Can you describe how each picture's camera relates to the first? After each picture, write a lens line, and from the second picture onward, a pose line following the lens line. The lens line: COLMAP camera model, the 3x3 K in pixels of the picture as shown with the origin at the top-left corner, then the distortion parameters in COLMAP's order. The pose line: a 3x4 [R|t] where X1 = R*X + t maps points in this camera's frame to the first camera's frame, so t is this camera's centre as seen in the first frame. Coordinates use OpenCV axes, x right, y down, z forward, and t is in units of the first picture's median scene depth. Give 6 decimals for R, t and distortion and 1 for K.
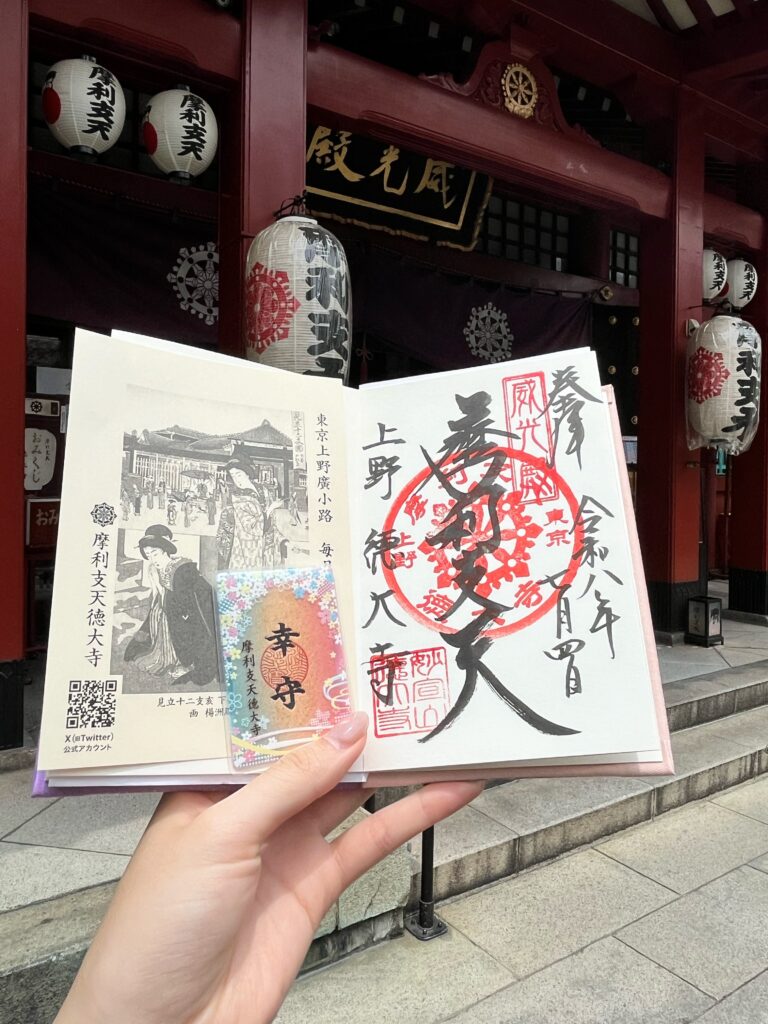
lens RADIAL K [[749.6, 0, 386.9], [0, 749.6, 506.3], [0, 0, 1]] dist [0.012022, -0.019096]
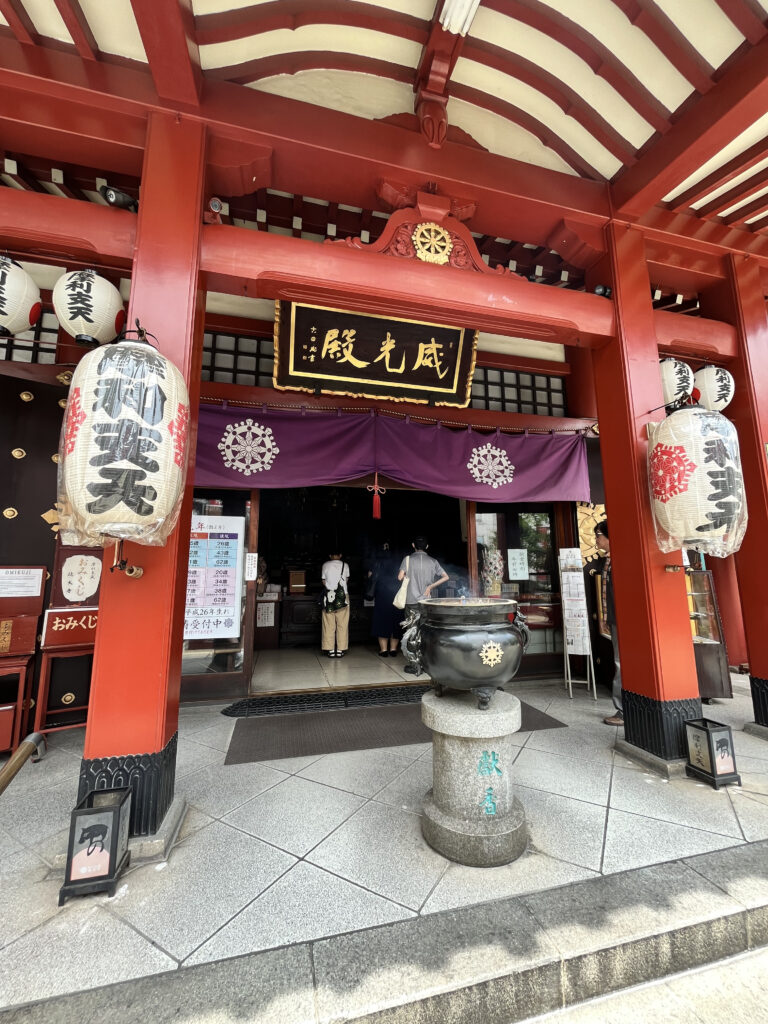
lens RADIAL K [[407.7, 0, 381.7], [0, 407.7, 522.6], [0, 0, 1]] dist [-0.000901, -0.000255]
pose [[0.940380, -0.062860, -0.334267, 0.245294], [0.004686, 0.985075, -0.172063, -0.026744], [0.340094, 0.160238, 0.926639, 0.405308]]
